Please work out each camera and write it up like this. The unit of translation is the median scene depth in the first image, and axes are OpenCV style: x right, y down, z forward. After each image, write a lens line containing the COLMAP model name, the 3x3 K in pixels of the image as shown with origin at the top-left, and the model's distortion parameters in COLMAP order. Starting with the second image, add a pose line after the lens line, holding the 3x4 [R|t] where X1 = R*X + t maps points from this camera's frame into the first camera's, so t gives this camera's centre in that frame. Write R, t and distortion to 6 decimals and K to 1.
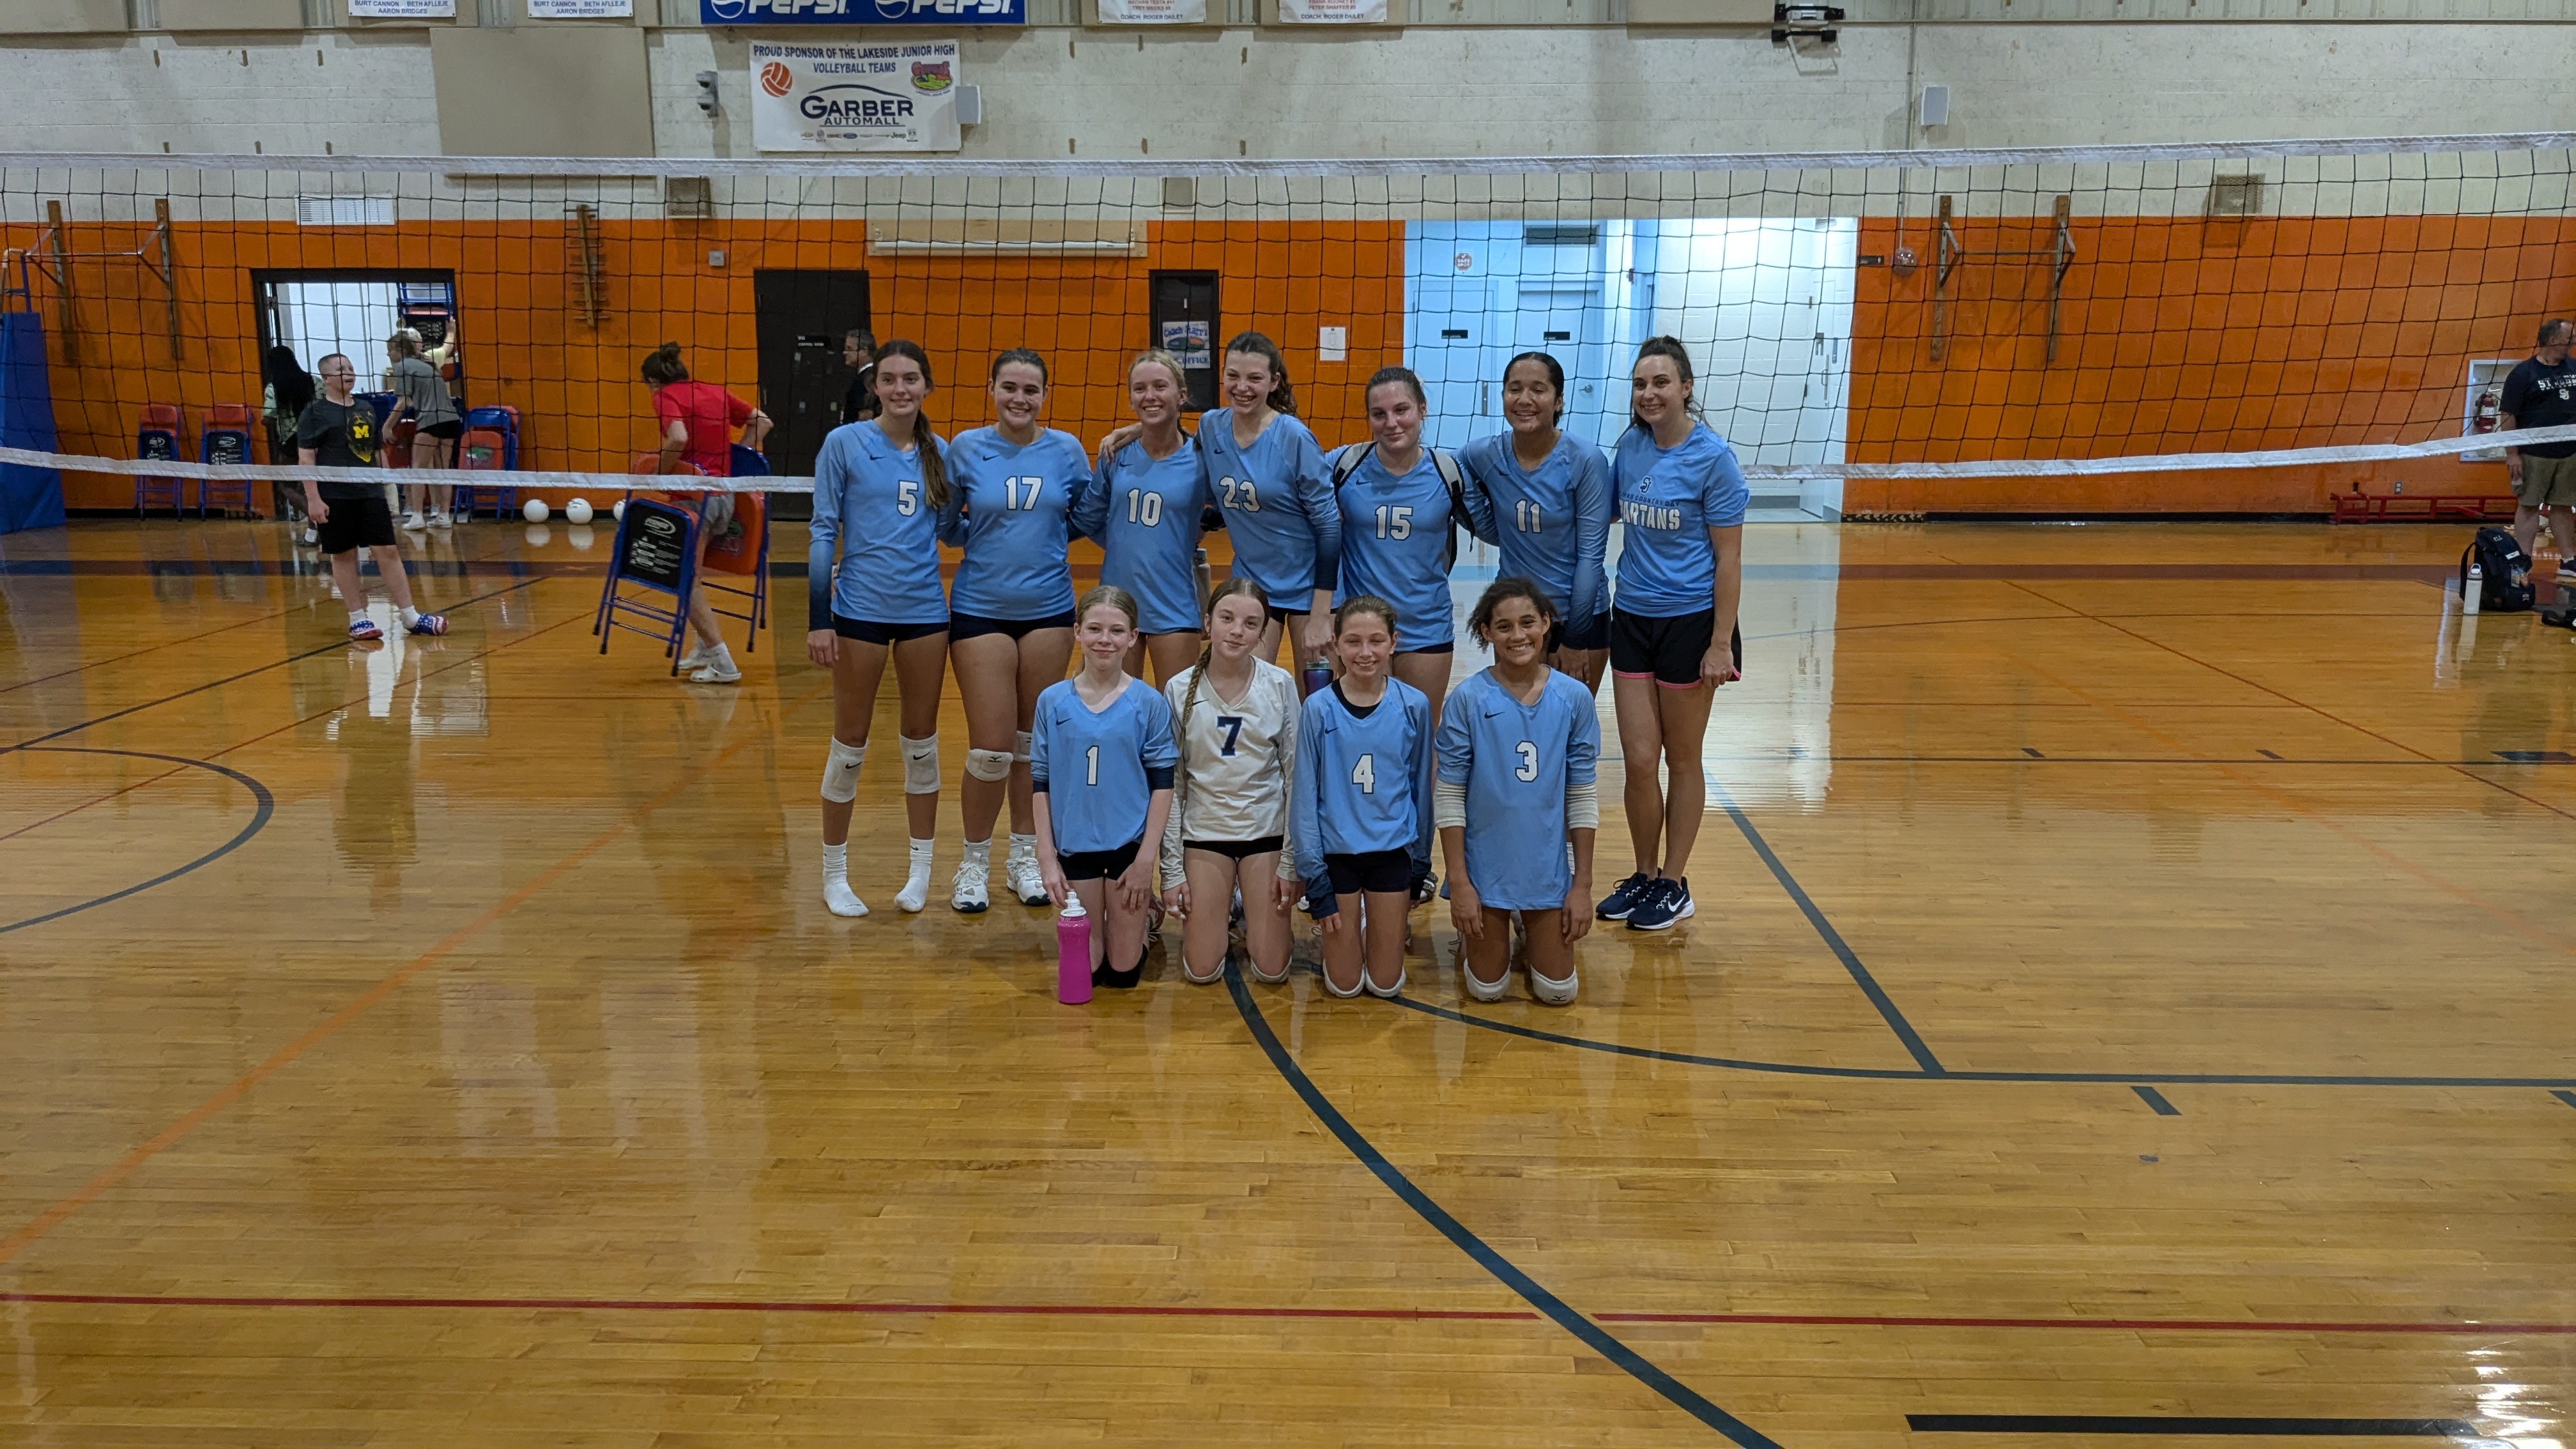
lens RADIAL K [[2133.7, 0, 1273.7], [0, 2133.7, 739.7], [0, 0, 1]] dist [0.044674, -0.084065]
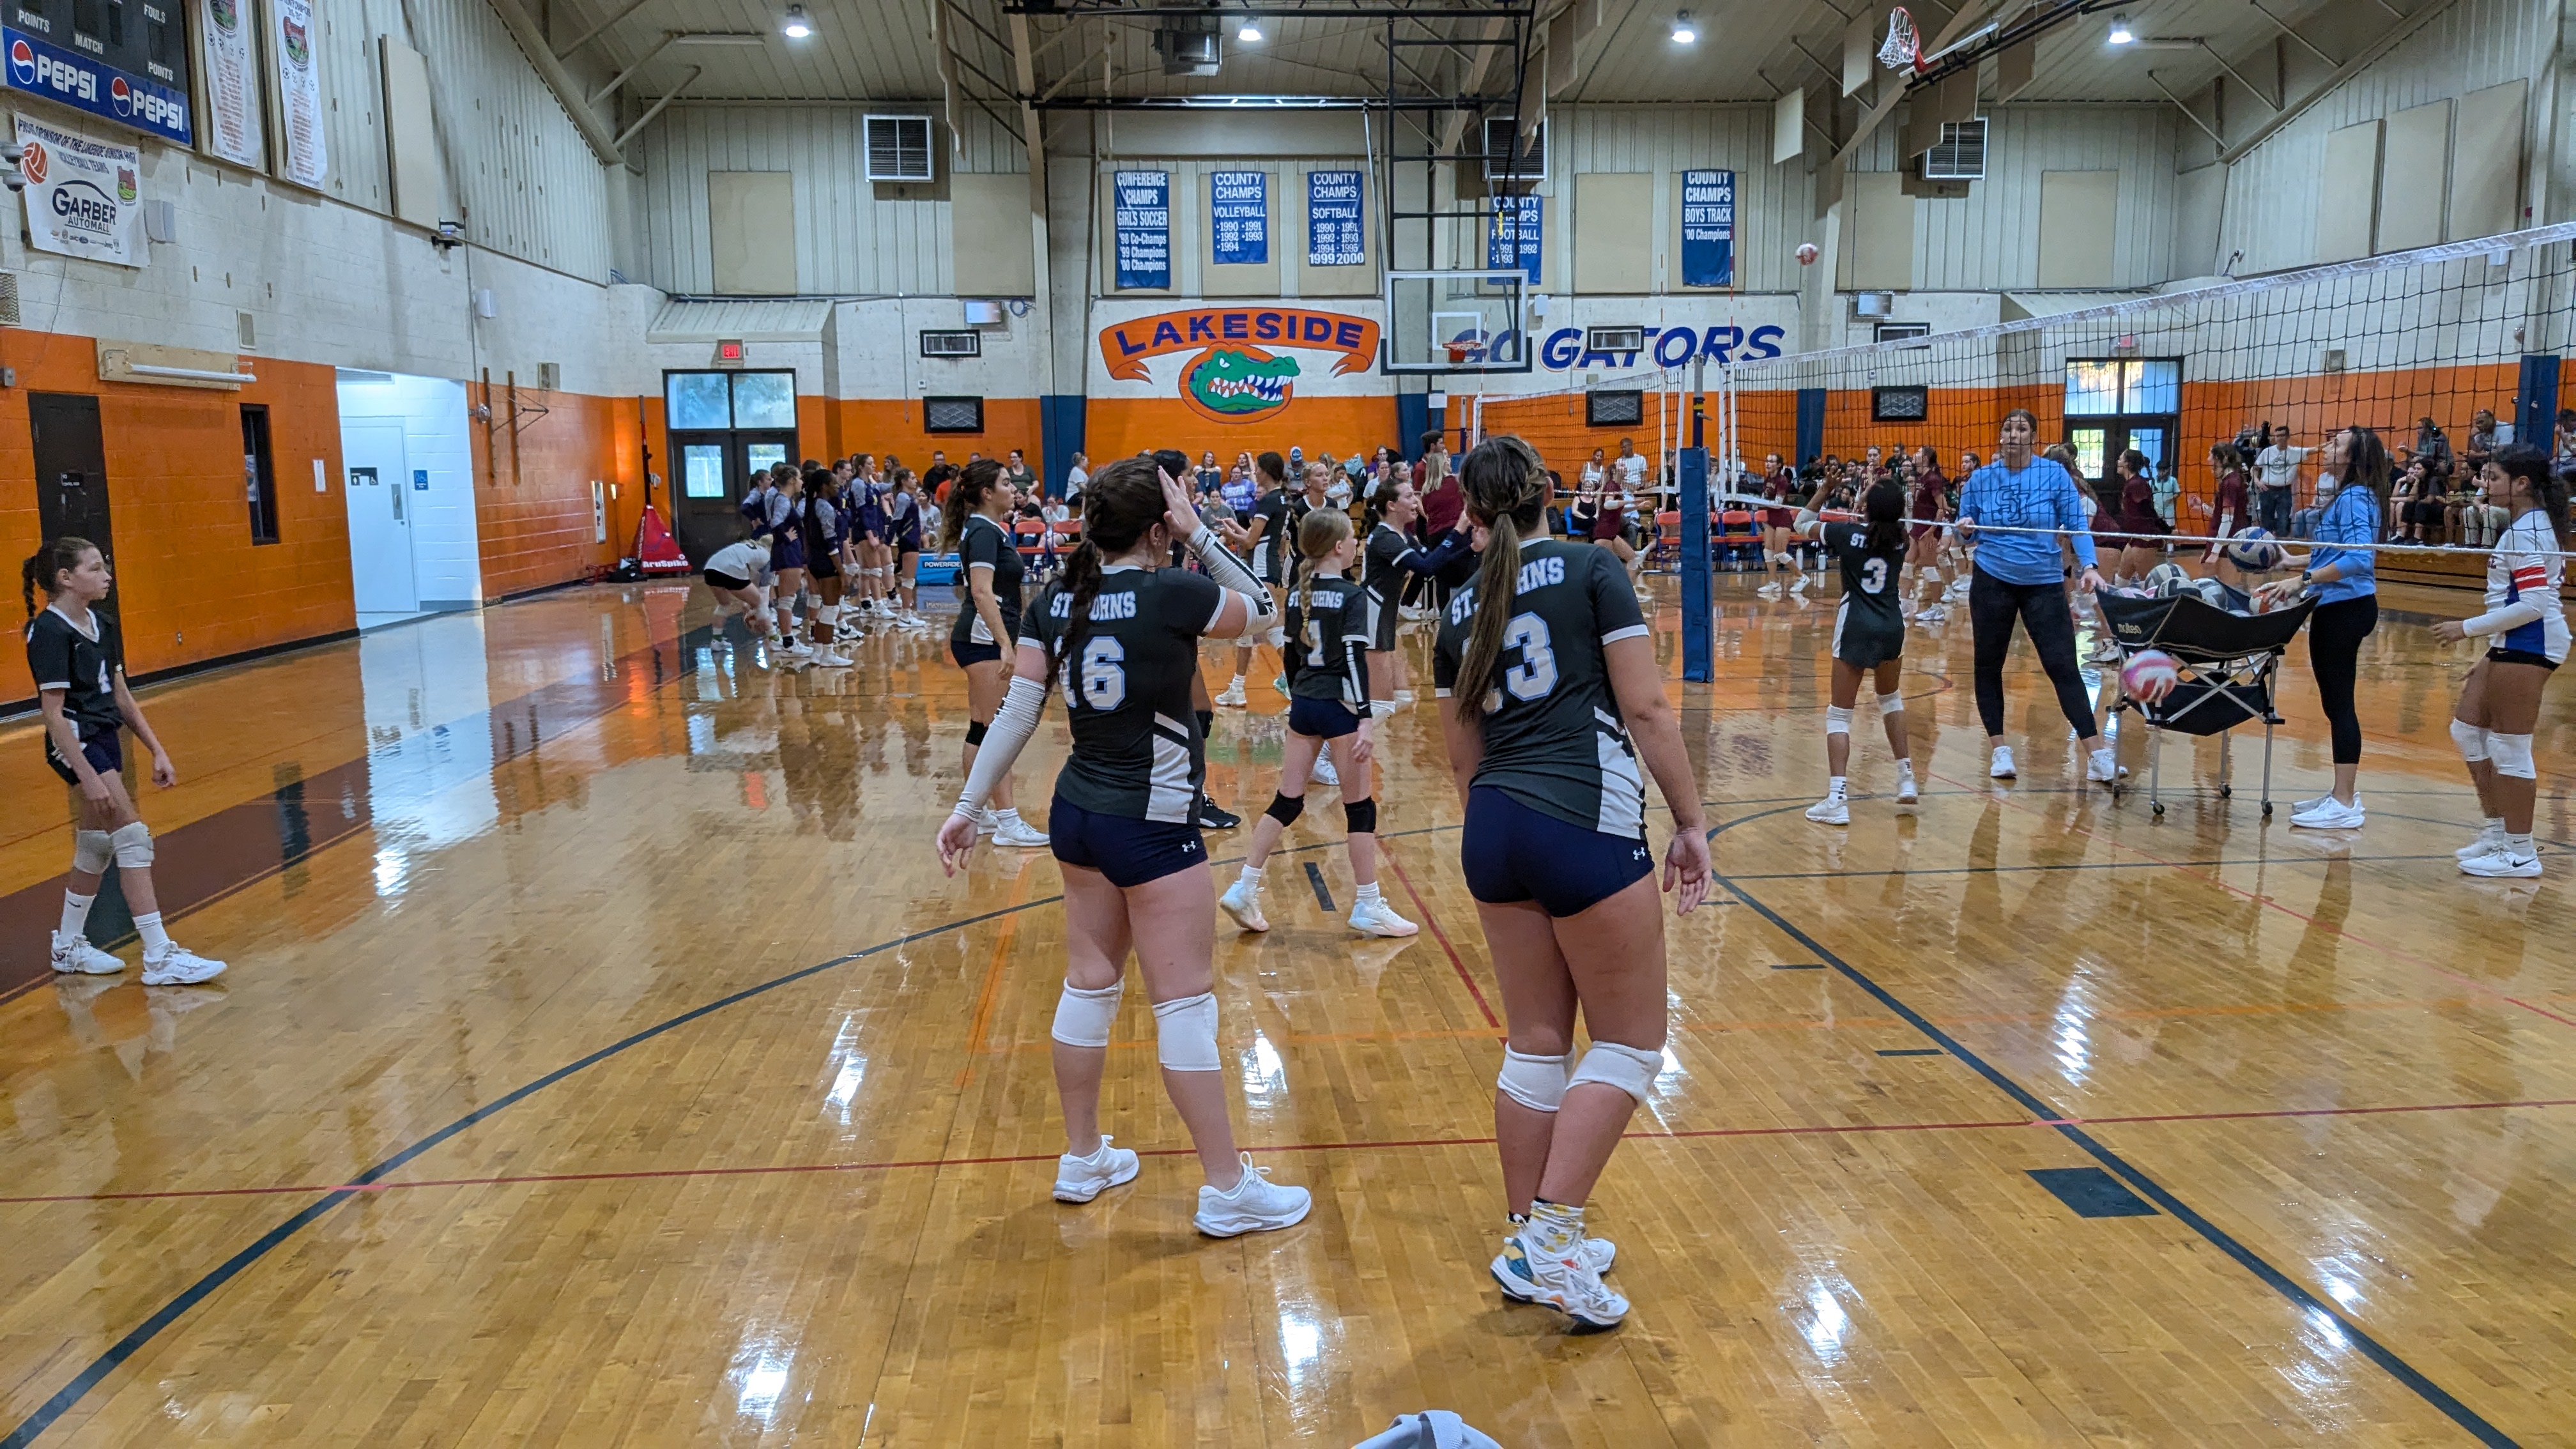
lens RADIAL K [[2133.7, 0, 1285.4], [0, 2133.7, 799.1], [0, 0, 1]] dist [0.044674, -0.084065]
pose [[-0.107109, -0.154137, 0.982227, -1.152570], [0.200379, 0.964292, 0.173173, -0.121464], [-0.973846, 0.215366, -0.072399, 0.658398]]
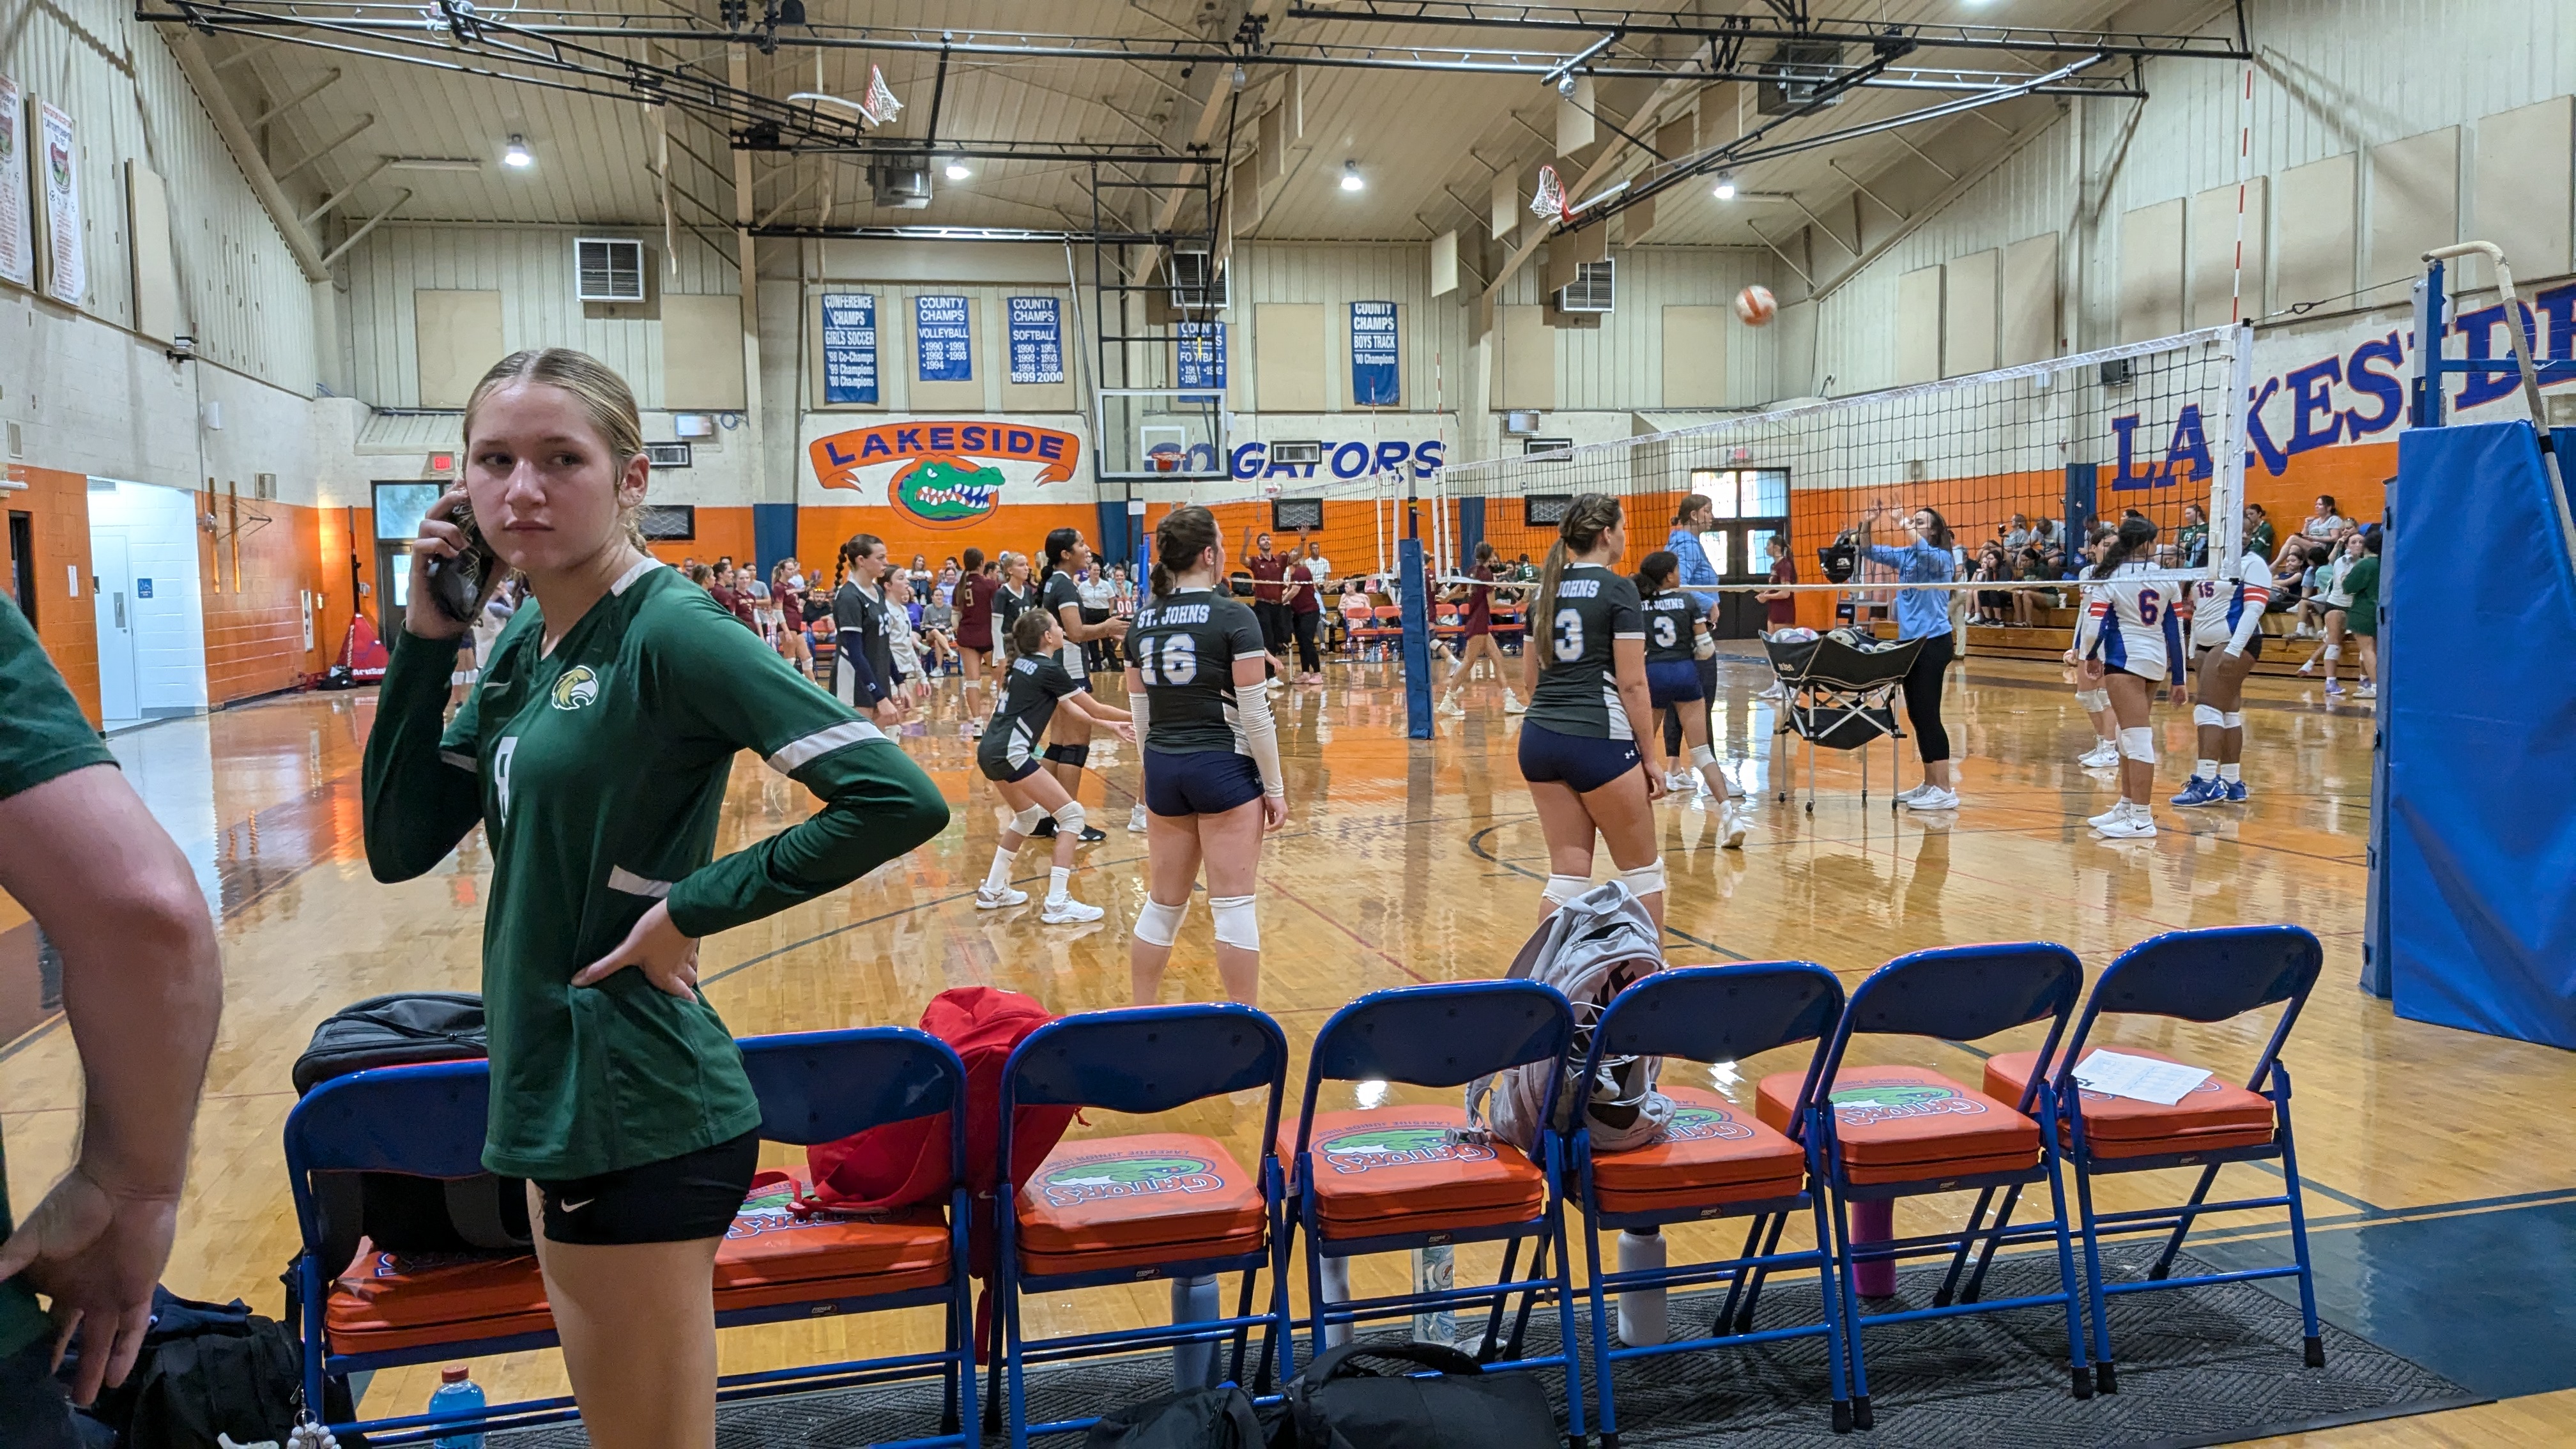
lens RADIAL K [[2133.7, 0, 1297.3], [0, 2133.7, 742.7], [0, 0, 1]] dist [0.044674, -0.084065]
pose [[-0.274261, -0.071402, 0.959001, -1.251484], [0.203736, 0.970288, 0.130508, -0.123665], [-0.939826, 0.231177, -0.251565, 0.726994]]
